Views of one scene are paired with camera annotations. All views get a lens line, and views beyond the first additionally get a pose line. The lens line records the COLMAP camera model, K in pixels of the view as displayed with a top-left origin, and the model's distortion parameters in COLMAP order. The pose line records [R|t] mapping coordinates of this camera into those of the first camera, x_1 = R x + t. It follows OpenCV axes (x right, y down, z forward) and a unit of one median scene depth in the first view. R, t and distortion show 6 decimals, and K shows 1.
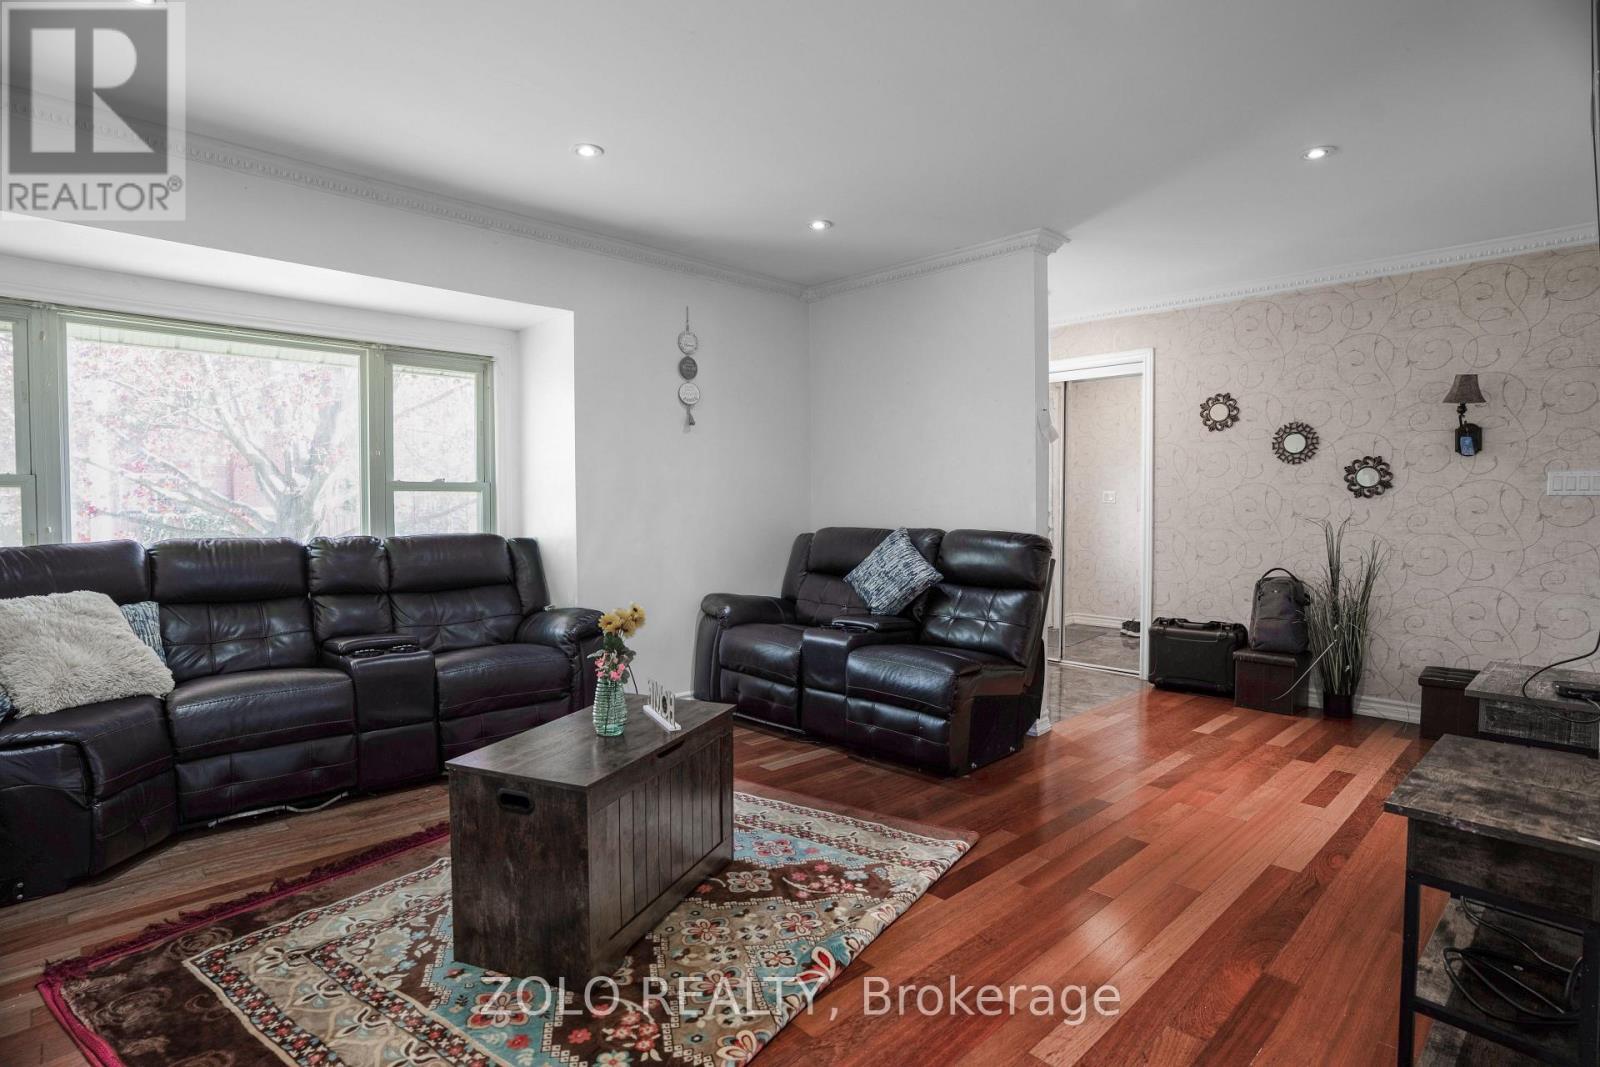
lens RADIAL K [[807.2, 0, 796.3], [0, 807.2, 530.8], [0, 0, 1]] dist [-0.066284, 0.027135]
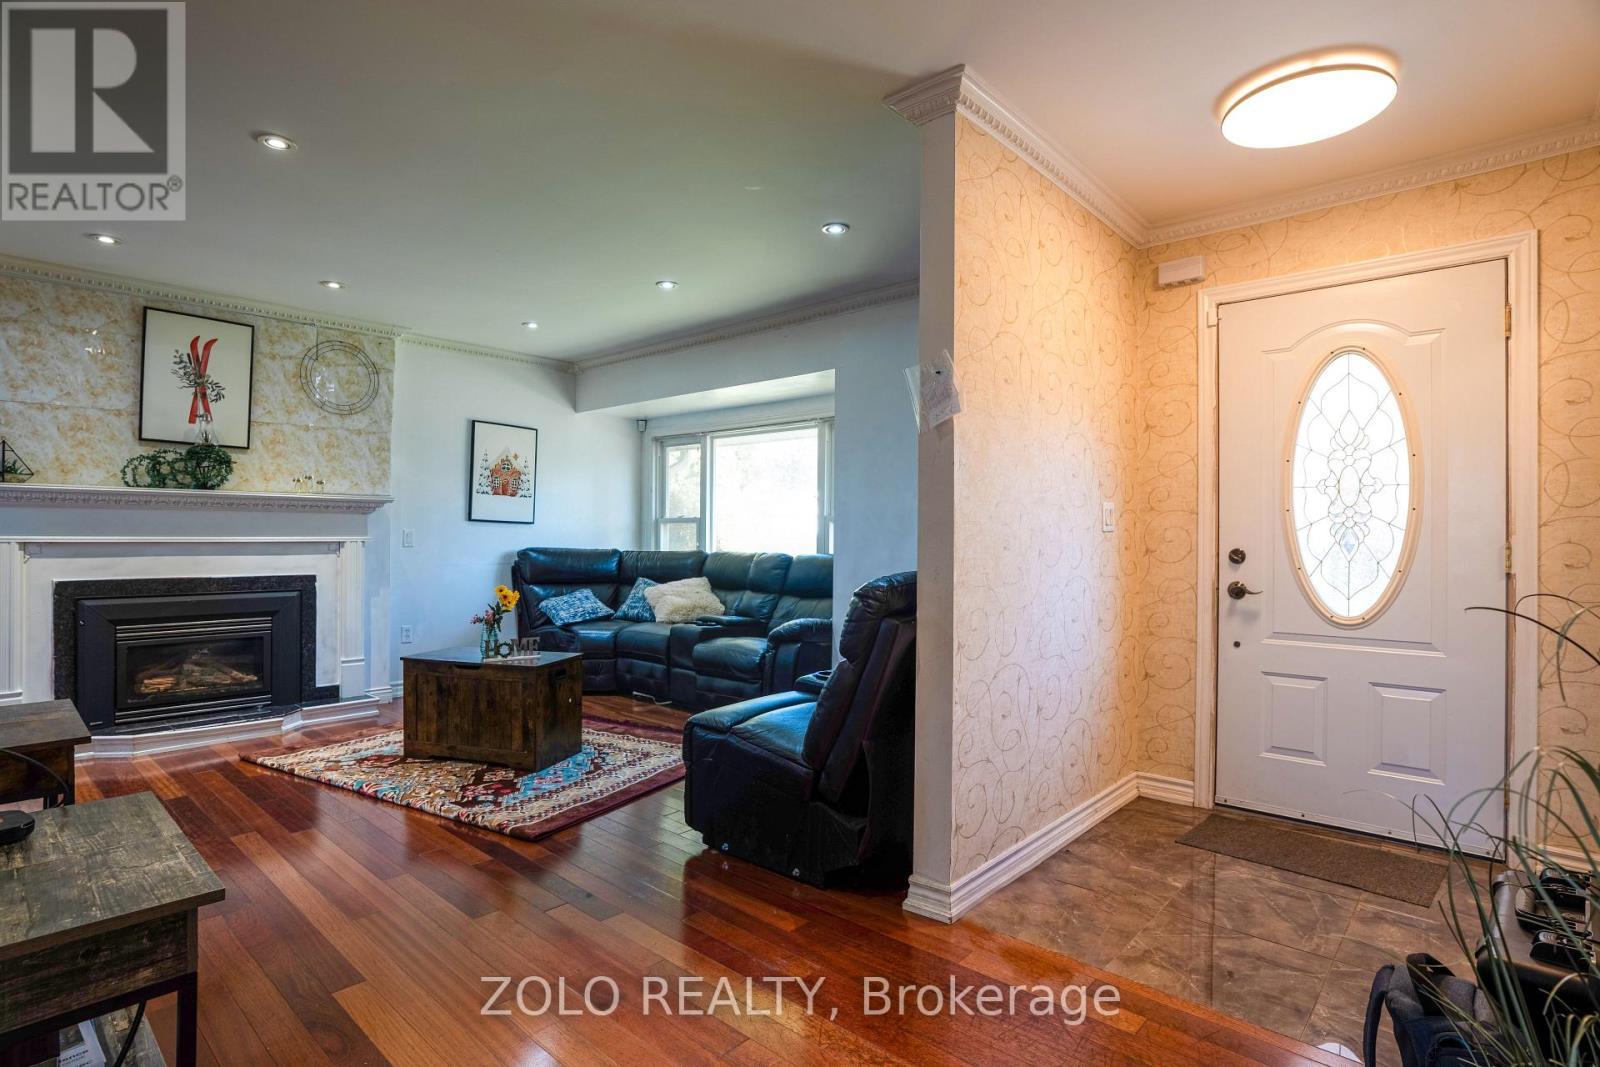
lens RADIAL K [[807.2, 0, 796.3], [0, 807.2, 530.8], [0, 0, 1]] dist [-0.066284, 0.027135]
pose [[0.071616, -0.004366, -0.997423, 1.050946], [-0.036712, 0.999301, -0.007010, -0.028727], [0.996756, 0.037119, 0.071405, 1.004699]]
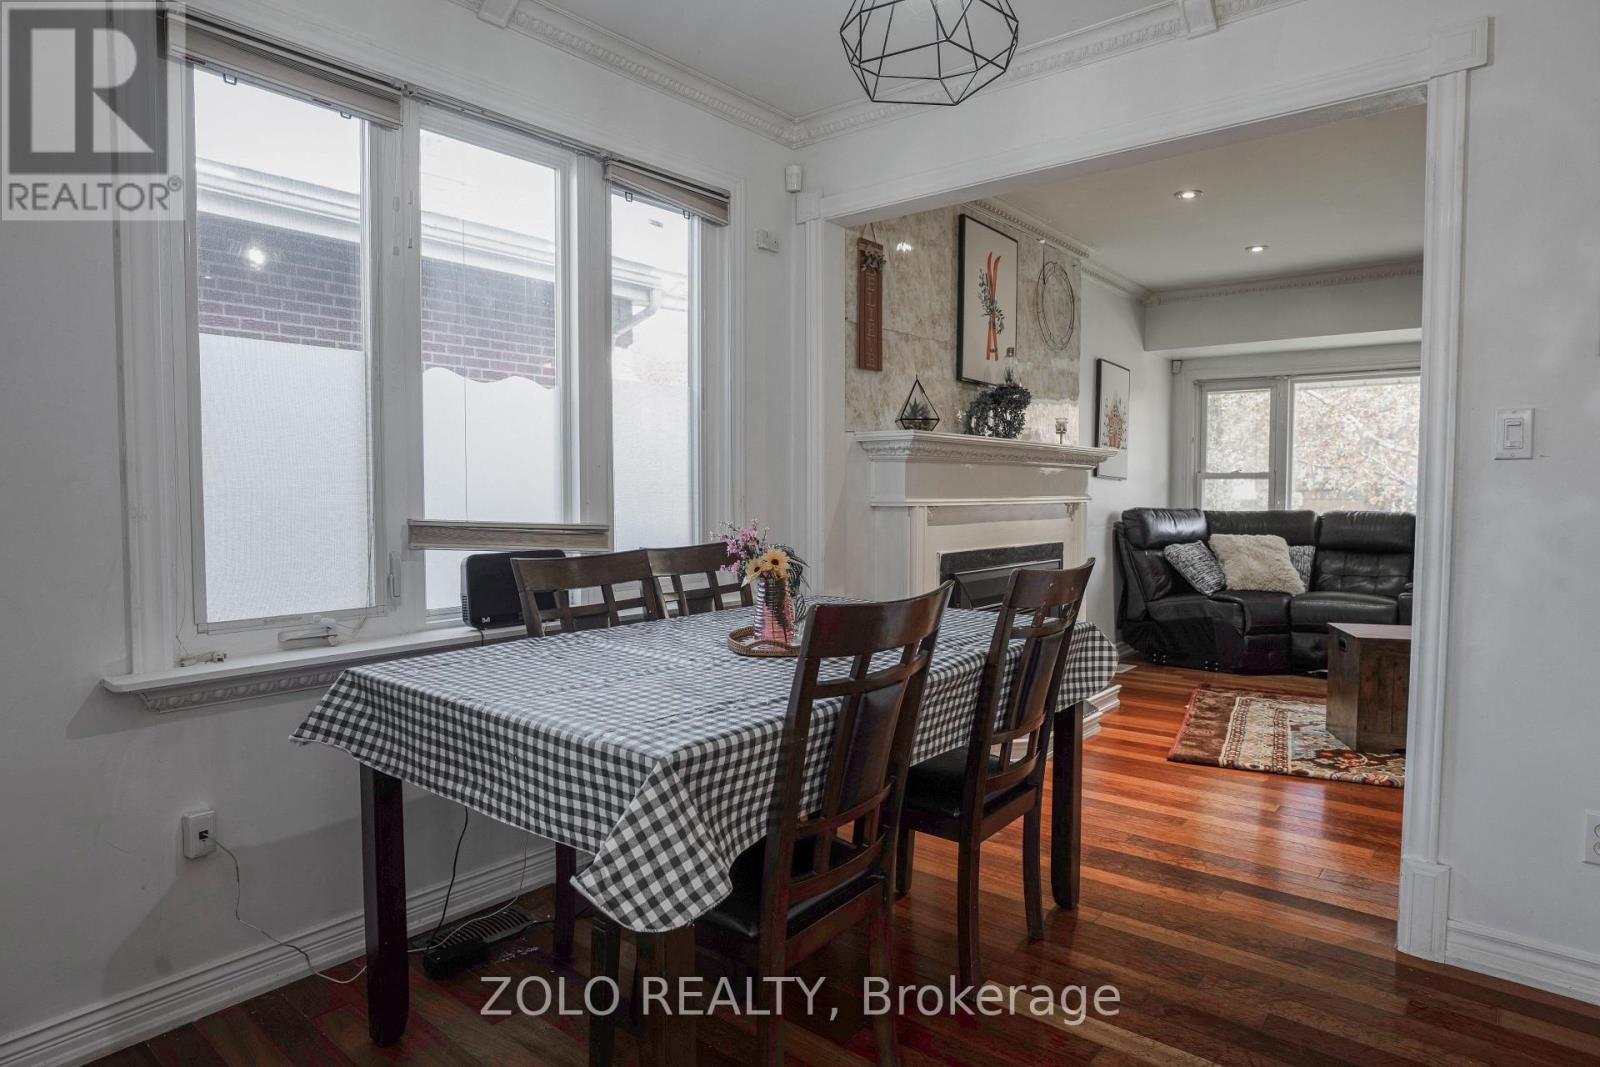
lens RADIAL K [[911.8, 0, 802.2], [0, 911.8, 527.3], [0, 0, 1]] dist [-0.030438, 0.000461]
pose [[0.115732, 0.042067, -0.992389, 0.893650], [-0.033242, 0.998707, 0.038459, 0.009710], [0.992724, 0.028538, 0.116981, -0.302203]]
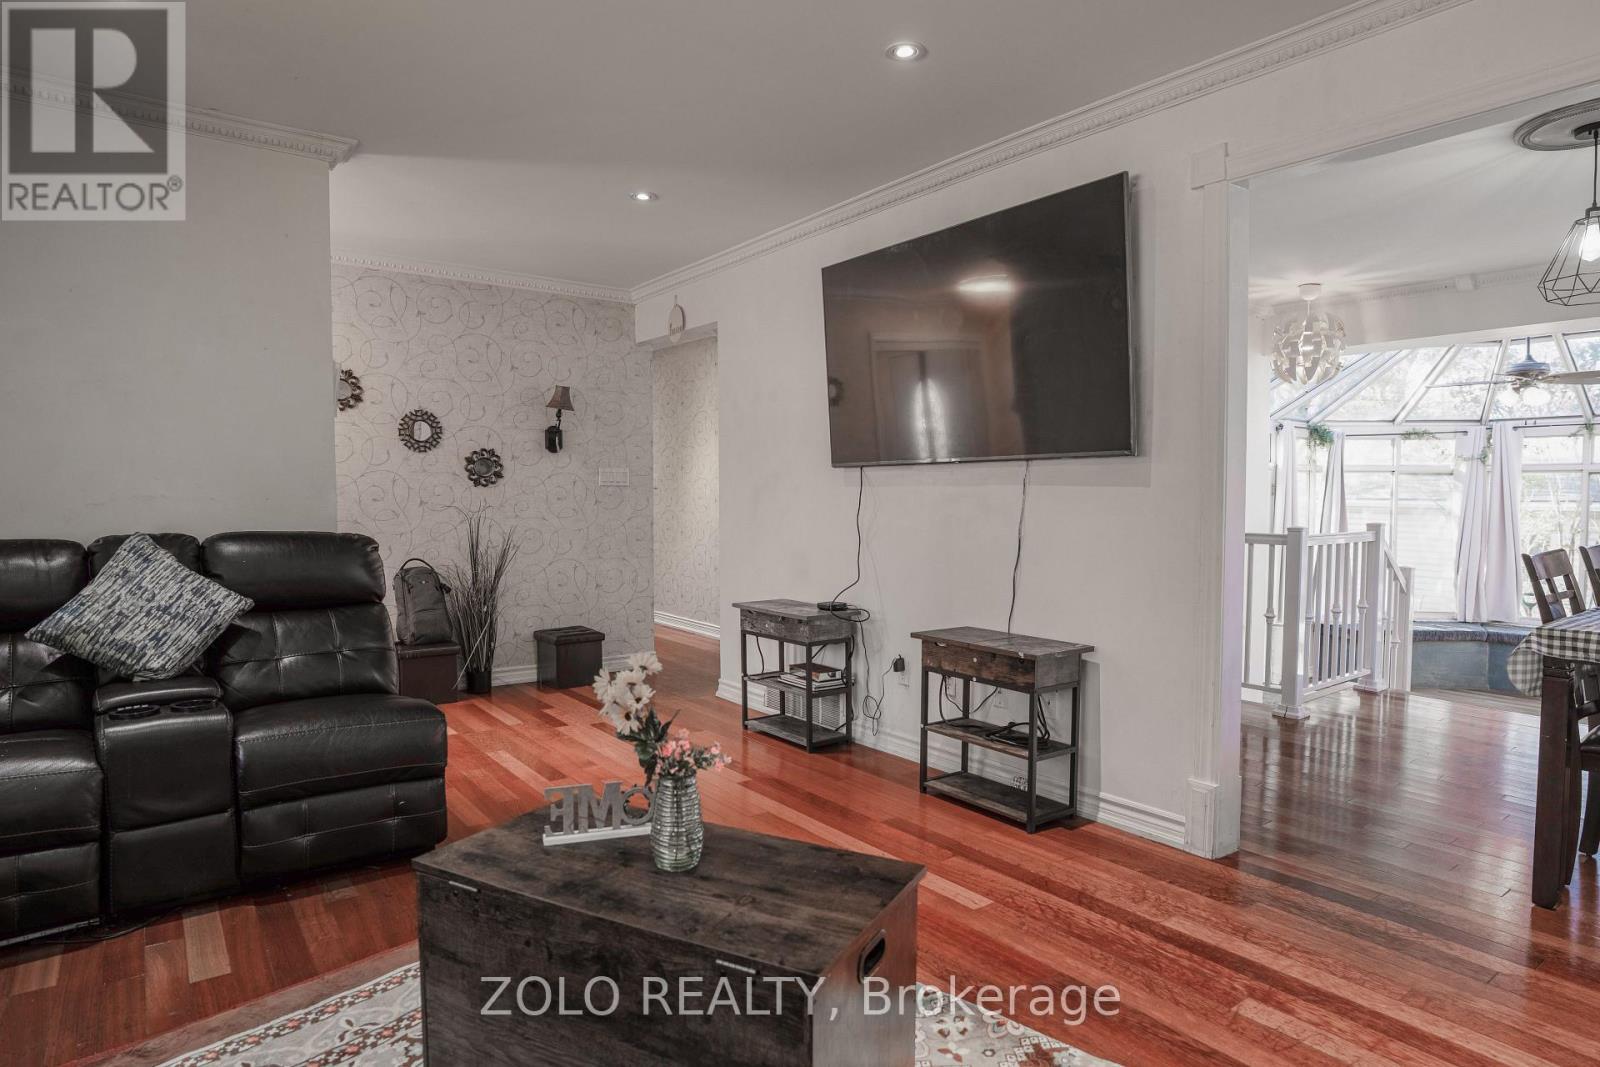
lens RADIAL K [[911.8, 0, 802.2], [0, 911.8, 527.3], [0, 0, 1]] dist [-0.030438, 0.000461]
pose [[0.122782, -0.038893, 0.991671, -0.590733], [0.031709, 0.998875, 0.035249, -0.020797], [-0.991927, 0.027117, 0.123877, 0.521688]]
